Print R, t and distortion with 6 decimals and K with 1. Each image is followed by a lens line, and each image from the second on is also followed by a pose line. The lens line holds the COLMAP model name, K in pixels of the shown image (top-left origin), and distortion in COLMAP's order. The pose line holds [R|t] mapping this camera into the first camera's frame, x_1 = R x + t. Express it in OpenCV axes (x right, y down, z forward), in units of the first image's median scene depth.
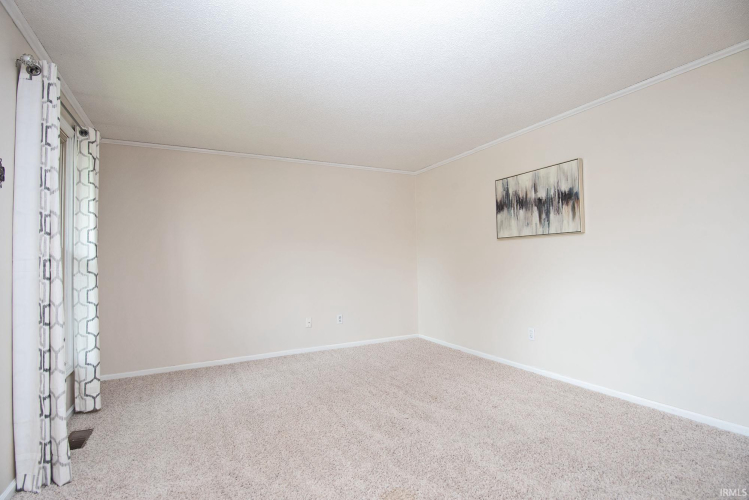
lens RADIAL K [[376.2, 0, 376.5], [0, 376.2, 258.5], [0, 0, 1]] dist [-0.000954, -0.000435]
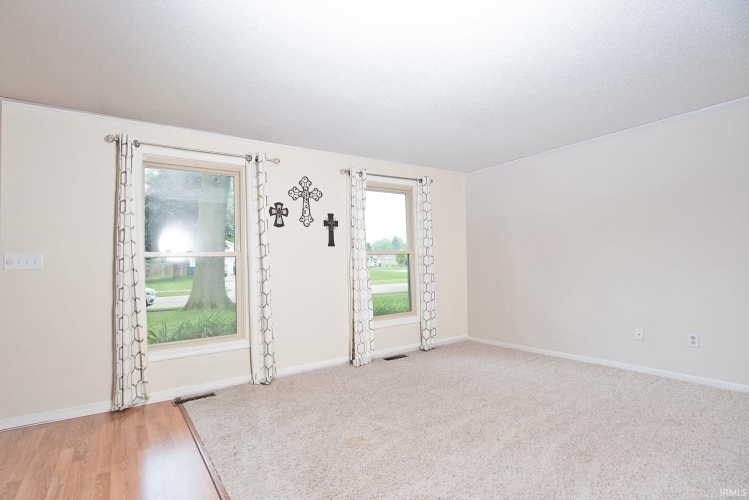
lens RADIAL K [[376.2, 0, 376.5], [0, 376.2, 258.5], [0, 0, 1]] dist [-0.000954, -0.000435]
pose [[0.116717, -0.002301, -0.993162, 0.625091], [0.020816, 0.999783, 0.000130, 0.002926], [0.992947, -0.020689, 0.116740, 0.440069]]
